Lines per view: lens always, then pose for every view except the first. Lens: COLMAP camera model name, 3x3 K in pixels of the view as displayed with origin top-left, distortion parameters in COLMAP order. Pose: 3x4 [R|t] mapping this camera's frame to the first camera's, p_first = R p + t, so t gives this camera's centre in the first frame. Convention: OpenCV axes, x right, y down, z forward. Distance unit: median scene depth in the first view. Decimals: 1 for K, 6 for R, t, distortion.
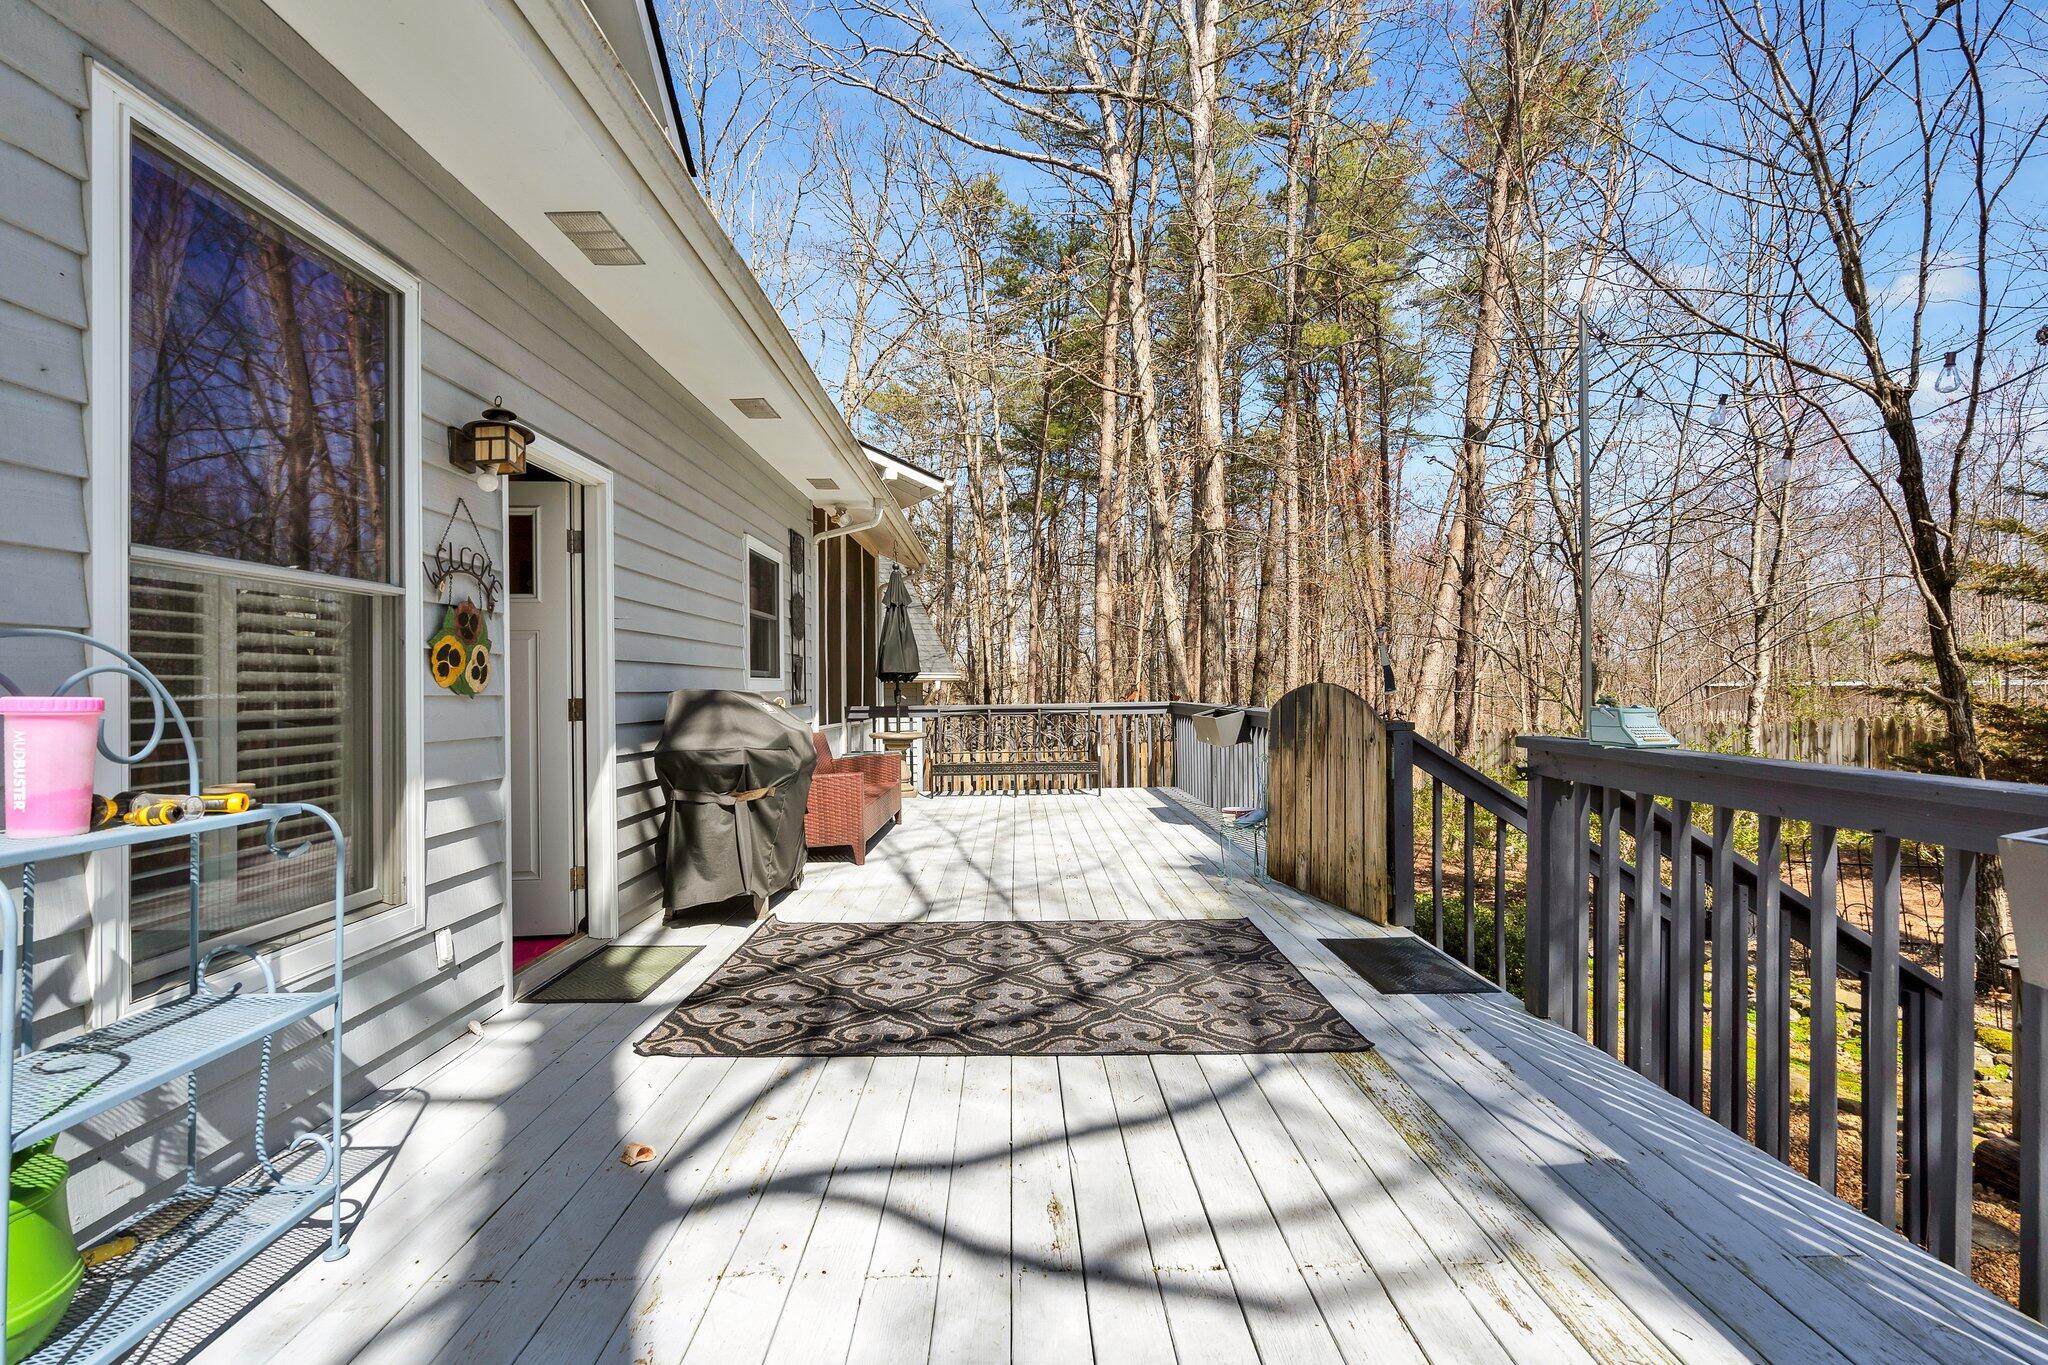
lens RADIAL K [[927.0, 0, 1027.2], [0, 927.0, 675.0], [0, 0, 1]] dist [-0.003764, 0.001573]
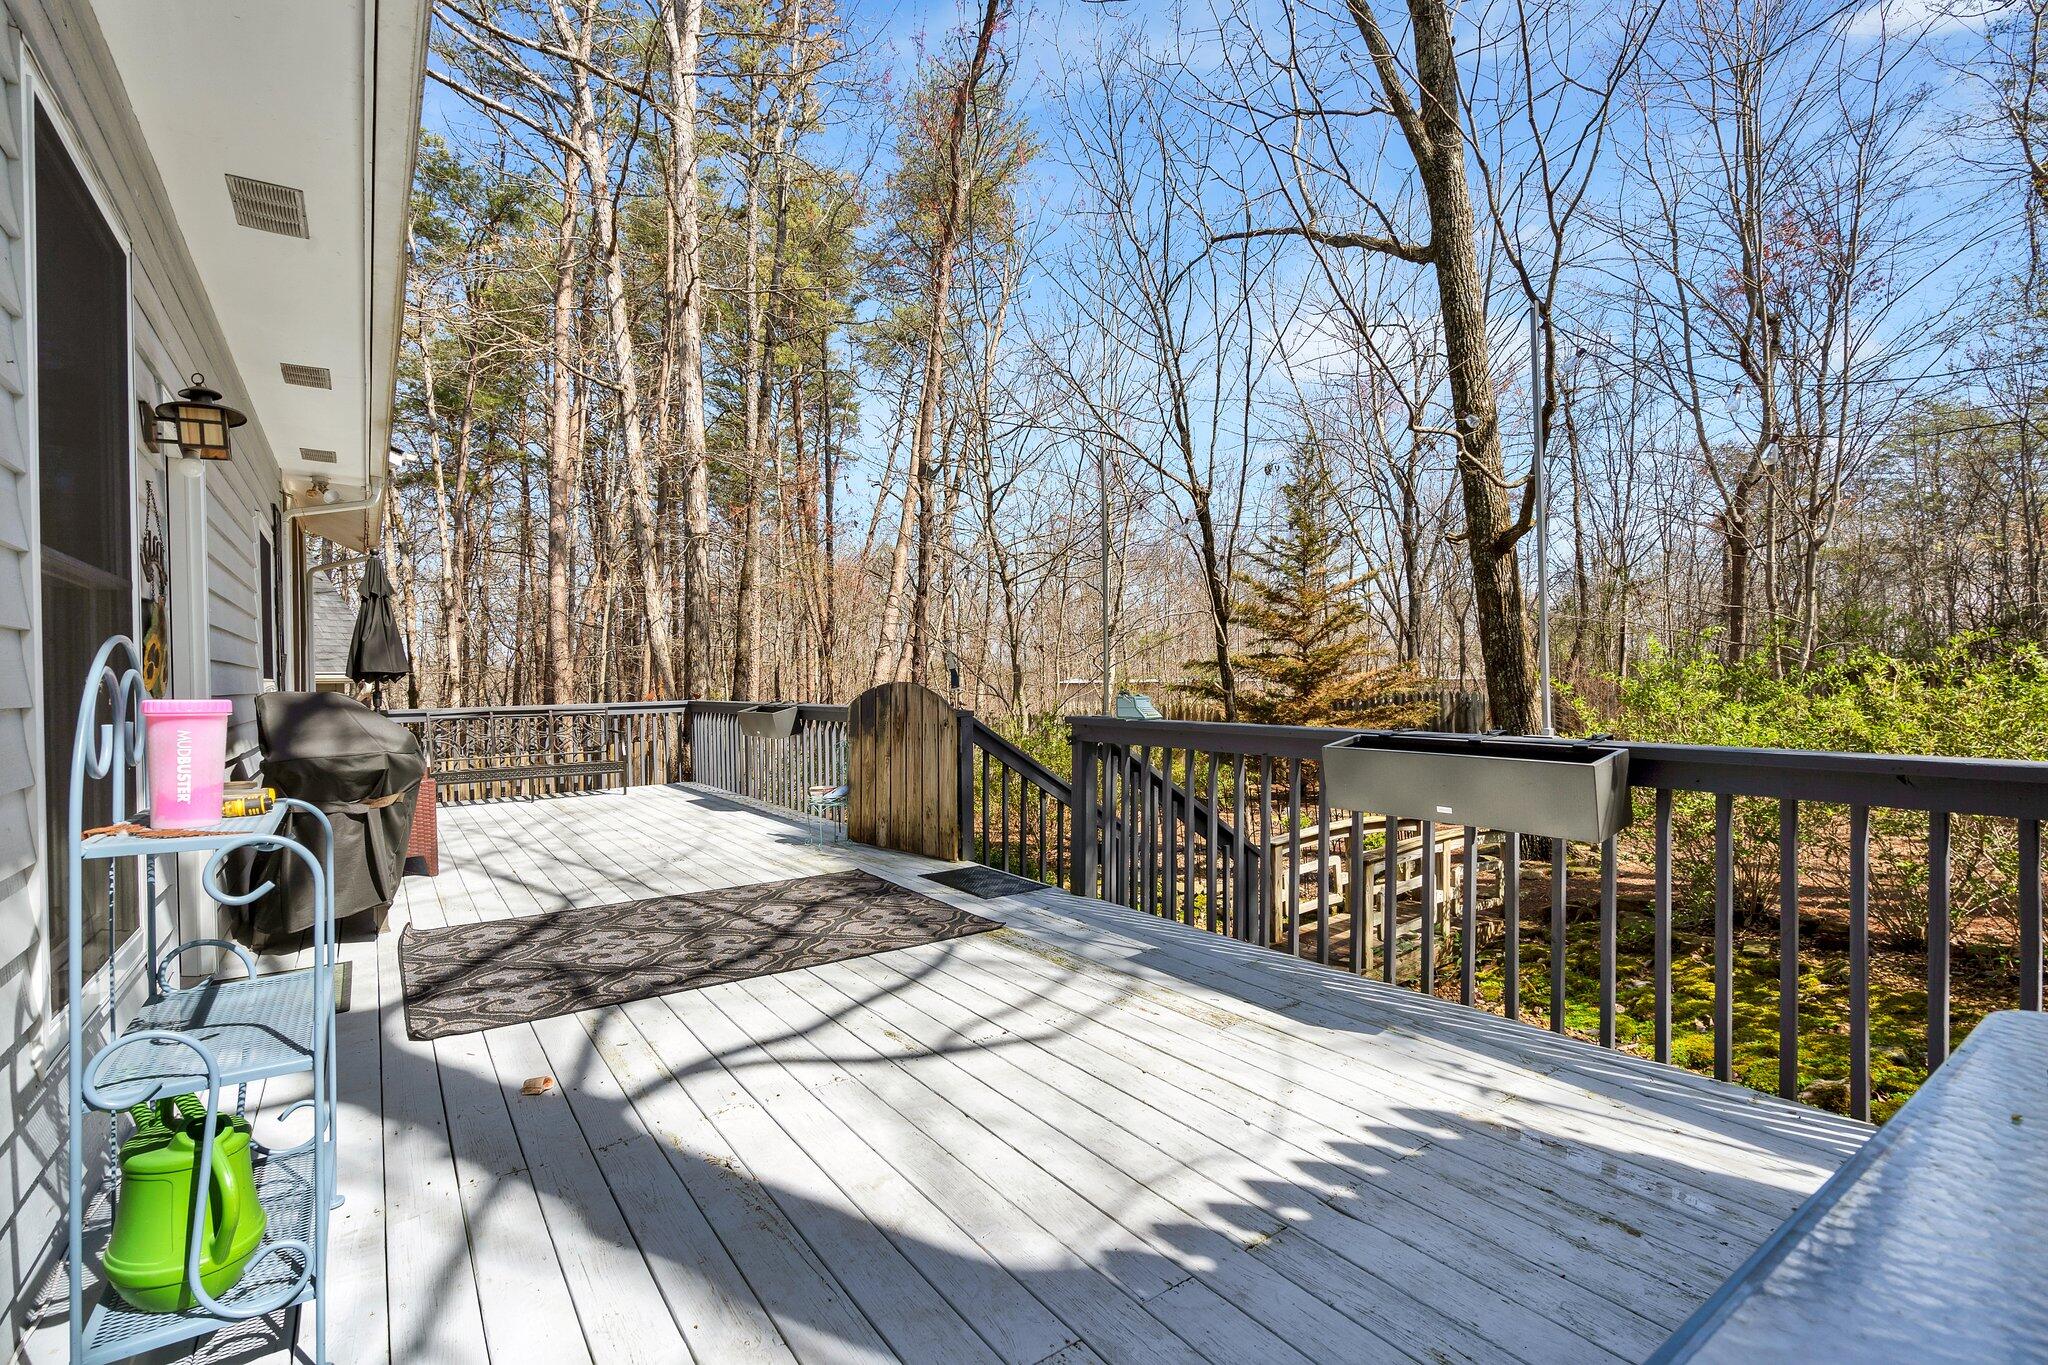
lens RADIAL K [[927.0, 0, 1026.7], [0, 927.0, 684.6], [0, 0, 1]] dist [-0.003764, 0.001573]
pose [[0.817616, -0.005621, 0.575736, -0.347531], [-0.000836, 0.999940, 0.010950, -0.002538], [-0.575763, -0.009434, 0.817562, -0.184118]]
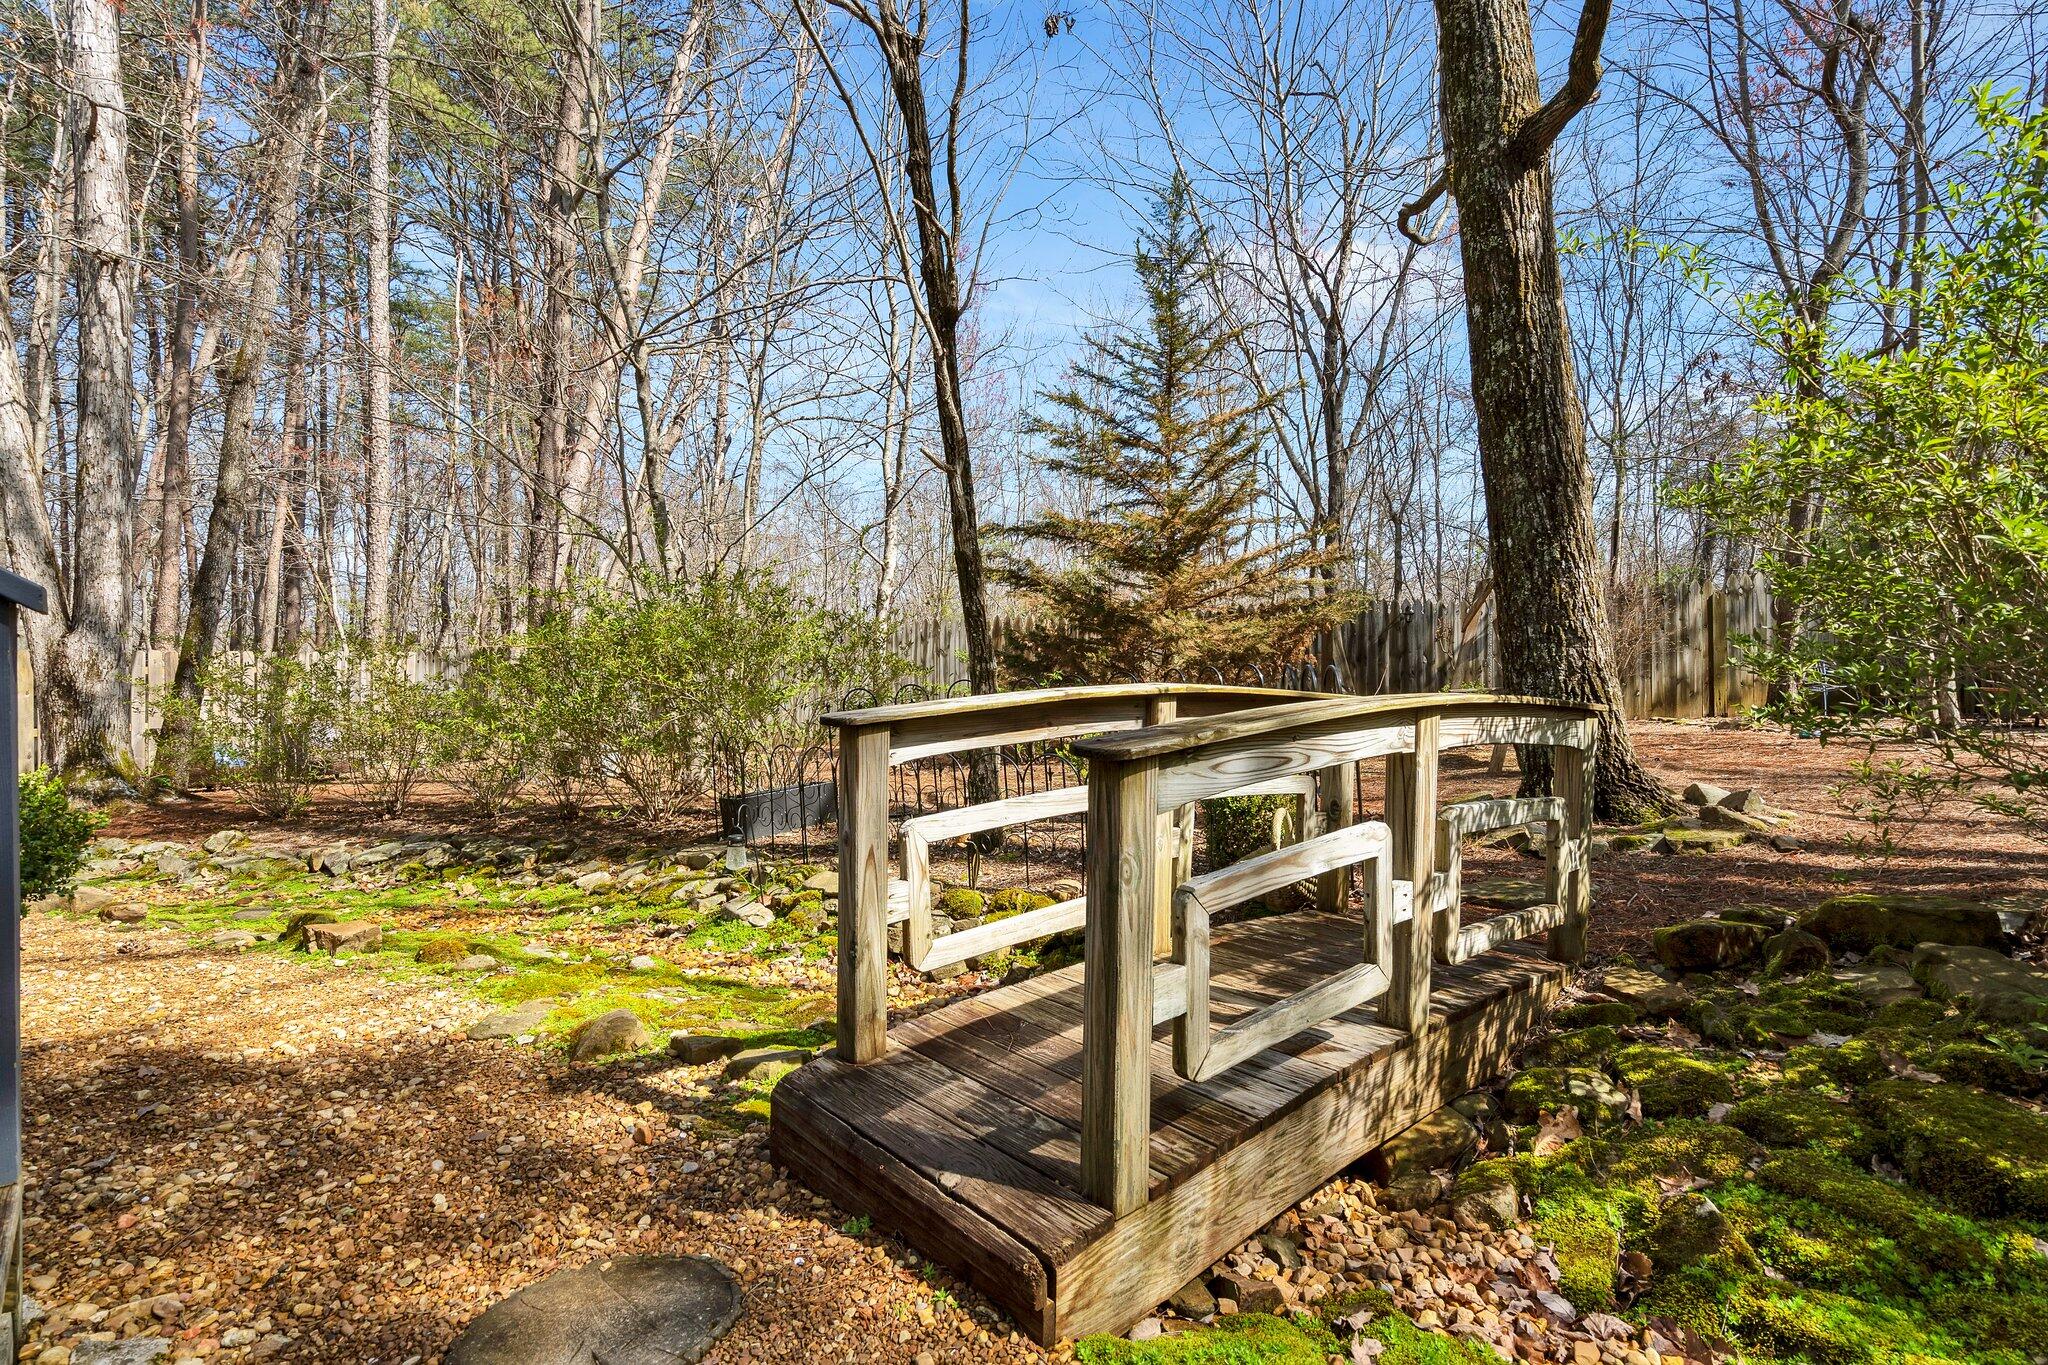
lens RADIAL K [[1000.3, 0, 1024.7], [0, 1000.3, 689.3], [0, 0, 1]] dist [-0.005763, -0.000912]
pose [[0.758089, -0.001810, 0.652148, 0.875282], [-0.020893, 0.999415, 0.027061, 0.312509], [-0.651816, -0.034139, 0.757608, 0.576248]]
